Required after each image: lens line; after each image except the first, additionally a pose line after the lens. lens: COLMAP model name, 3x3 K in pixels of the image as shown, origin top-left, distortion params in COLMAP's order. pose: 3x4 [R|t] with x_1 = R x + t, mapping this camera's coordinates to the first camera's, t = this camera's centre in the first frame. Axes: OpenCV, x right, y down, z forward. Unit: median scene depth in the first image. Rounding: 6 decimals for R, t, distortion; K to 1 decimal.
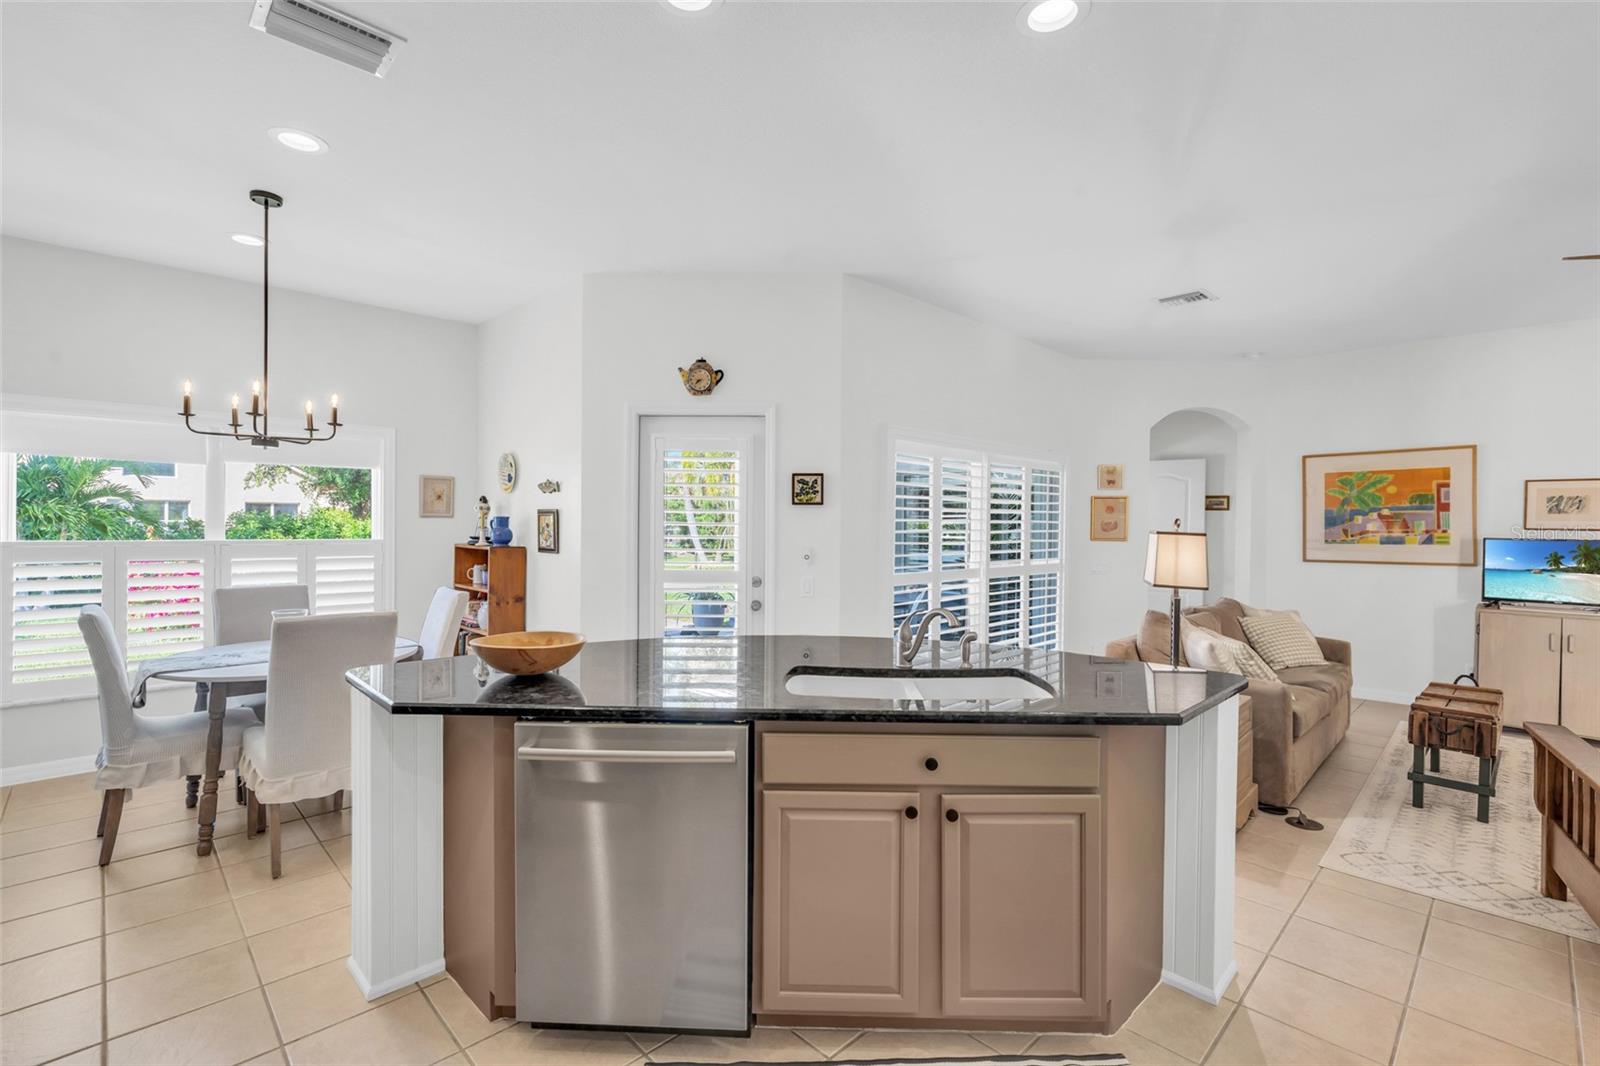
lens RADIAL K [[718.9, 0, 791.3], [0, 718.9, 530.0], [0, 0, 1]] dist [-0.007381, 0.003242]
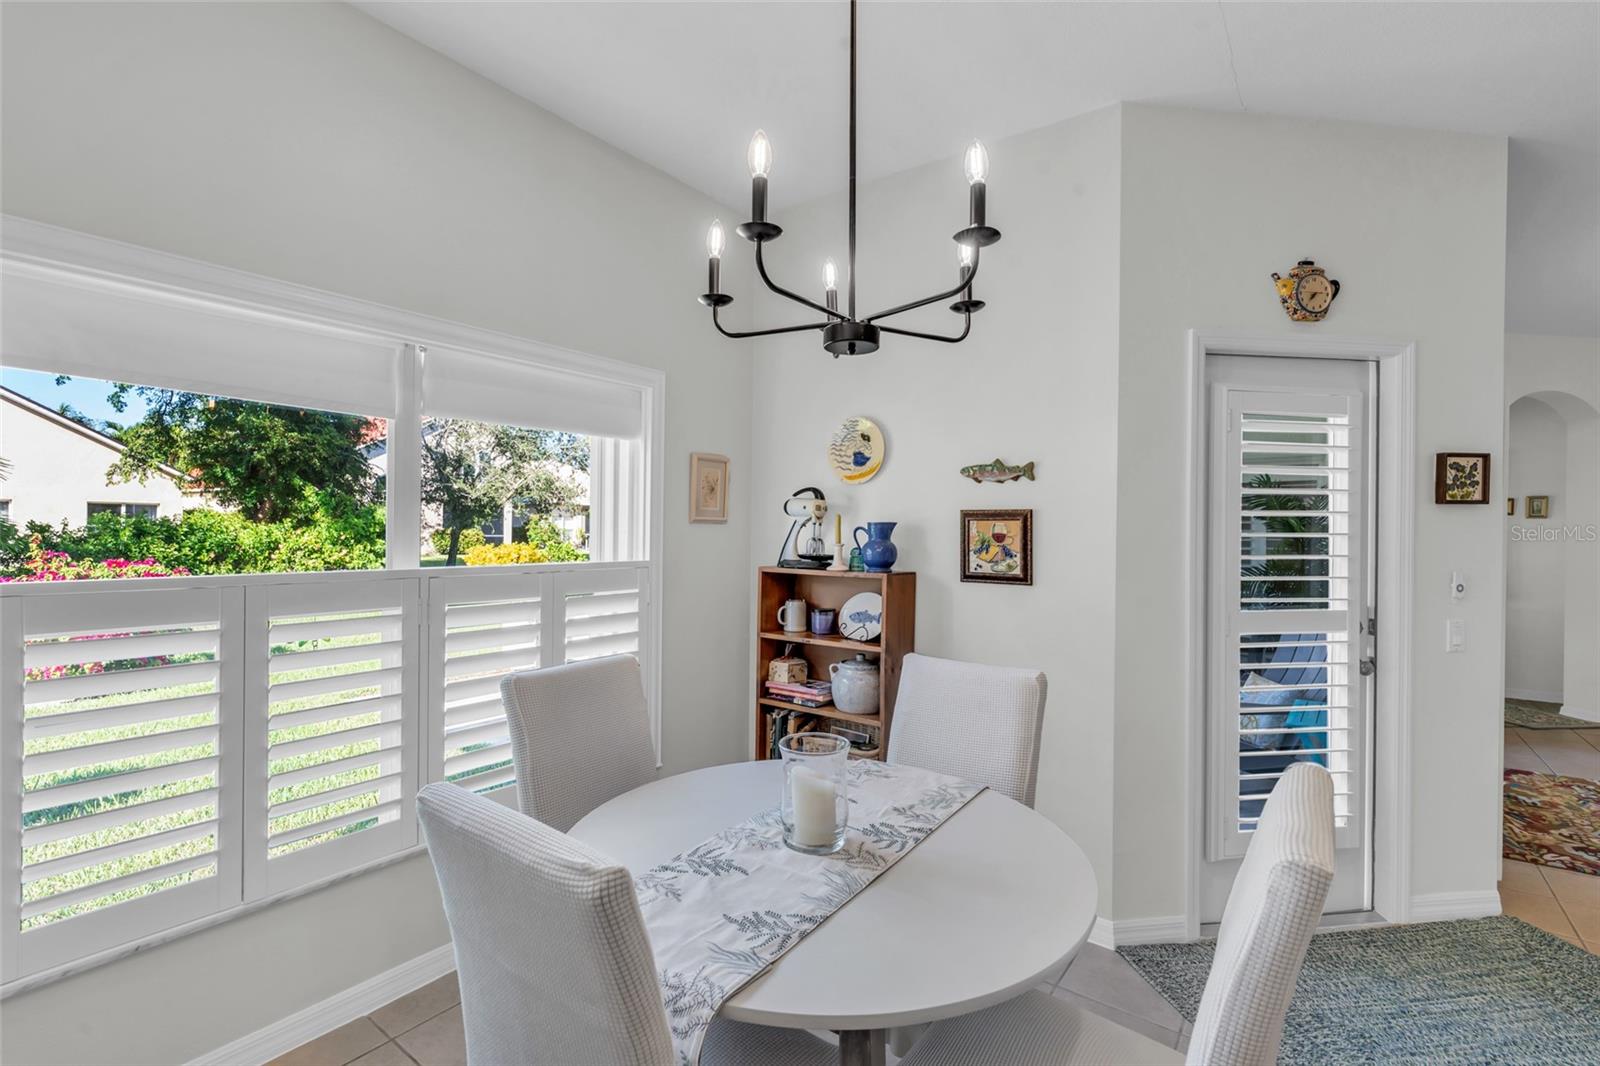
lens RADIAL K [[718.9, 0, 793.8], [0, 718.9, 536.0], [0, 0, 1]] dist [-0.007381, 0.003242]
pose [[0.988438, -0.002337, 0.151609, -0.543419], [0.001856, 0.999993, 0.003316, -0.008822], [-0.151616, -0.002997, 0.988435, 0.403110]]
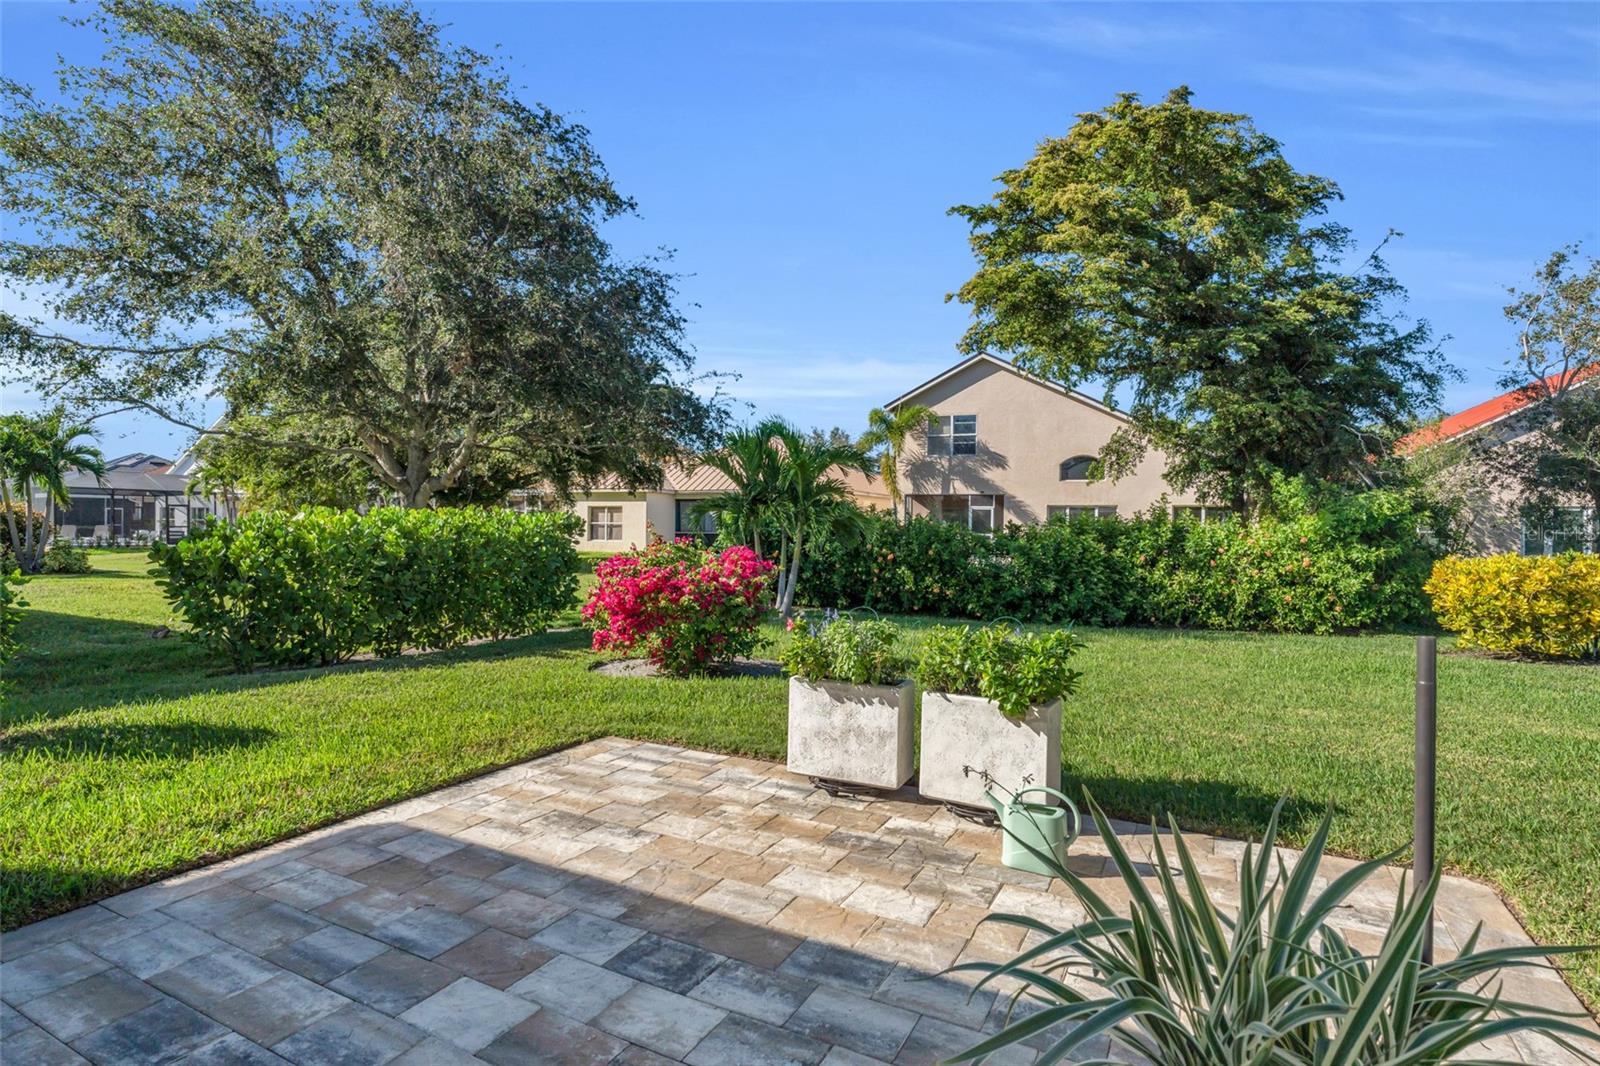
lens RADIAL K [[799.1, 0, 793.7], [0, 799.1, 527.7], [0, 0, 1]] dist [-0.005605, 0.003618]
pose [[0.309043, -0.005713, -0.951031, -0.066322], [-0.014058, 0.999845, -0.010575, 0.017794], [0.950944, 0.016637, 0.308915, 1.708327]]
